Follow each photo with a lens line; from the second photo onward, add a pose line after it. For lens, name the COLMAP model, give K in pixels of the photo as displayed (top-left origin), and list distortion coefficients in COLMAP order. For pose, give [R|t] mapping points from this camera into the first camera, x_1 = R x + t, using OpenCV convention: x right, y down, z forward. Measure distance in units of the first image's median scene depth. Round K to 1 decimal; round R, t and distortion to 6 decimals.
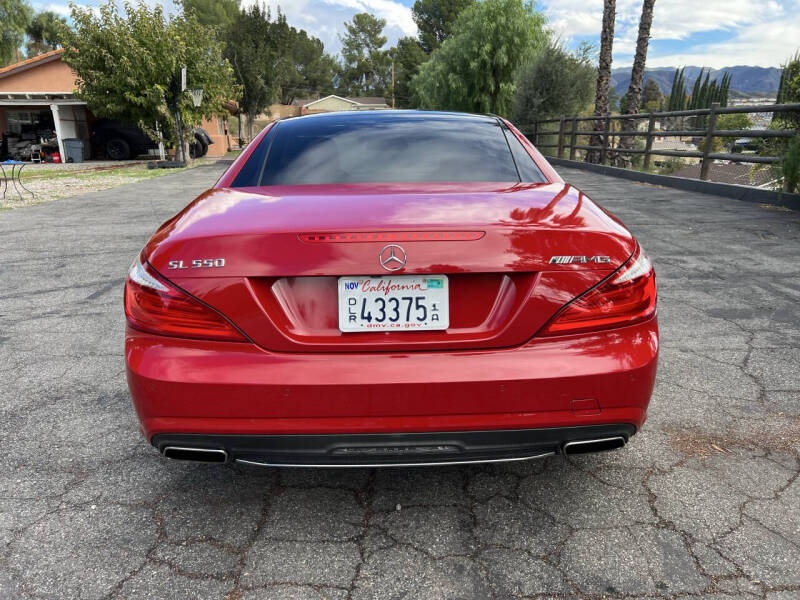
lens RADIAL K [[599.4, 0, 401.7], [0, 599.4, 300.2], [0, 0, 1]] dist [0.064459, -0.066962]
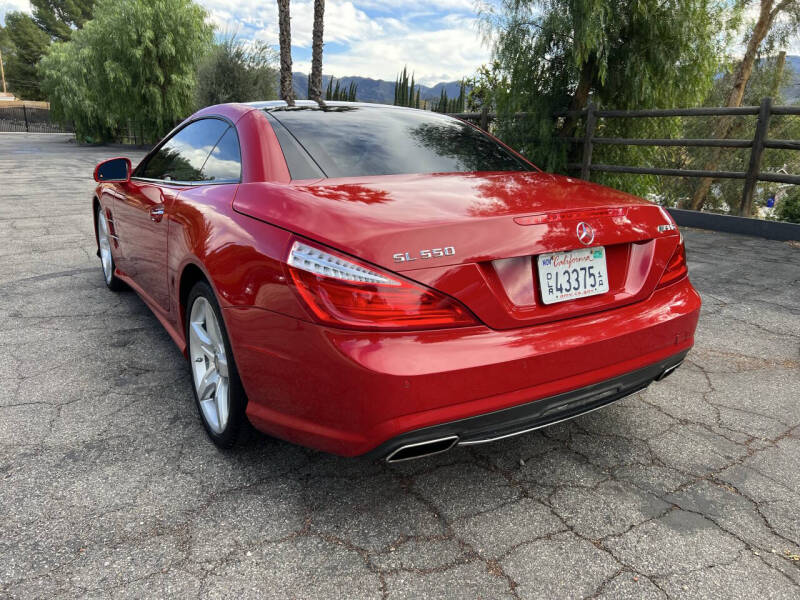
lens RADIAL K [[599.4, 0, 401.7], [0, 599.4, 300.2], [0, 0, 1]] dist [0.064459, -0.066962]
pose [[0.849193, -0.117080, 0.514940, -0.741932], [0.115371, 0.992690, 0.035444, -0.020508], [-0.515325, 0.029310, 0.856493, 0.152038]]
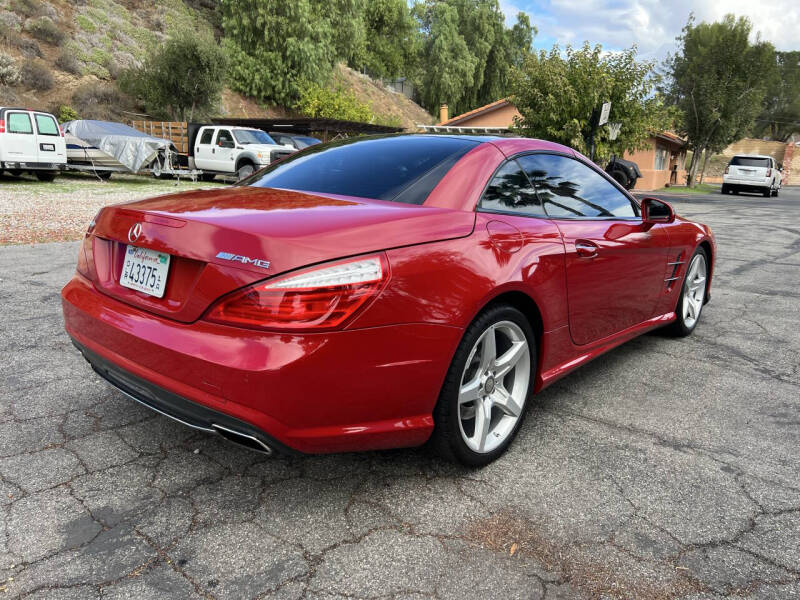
lens RADIAL K [[599.4, 0, 401.7], [0, 599.4, 300.2], [0, 0, 1]] dist [0.064459, -0.066962]
pose [[0.737363, 0.190010, -0.648223, 1.030719], [-0.224401, 0.974027, 0.030251, -0.078505], [0.637135, 0.123156, 0.760850, 0.310134]]
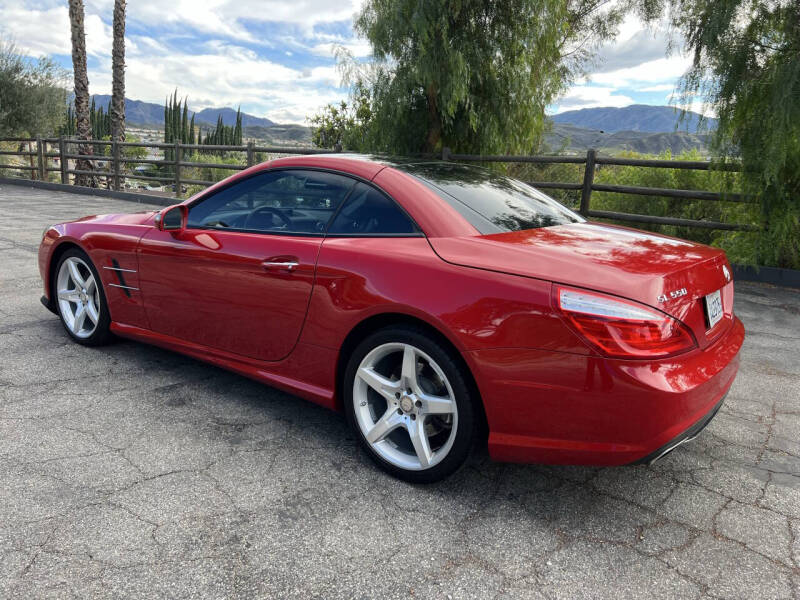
lens RADIAL K [[599.4, 0, 401.7], [0, 599.4, 300.2], [0, 0, 1]] dist [0.064459, -0.066962]
pose [[0.605501, -0.132659, 0.784710, -1.397754], [0.162437, 0.985853, 0.041323, -0.161088], [-0.779091, 0.102444, 0.618484, 0.553476]]
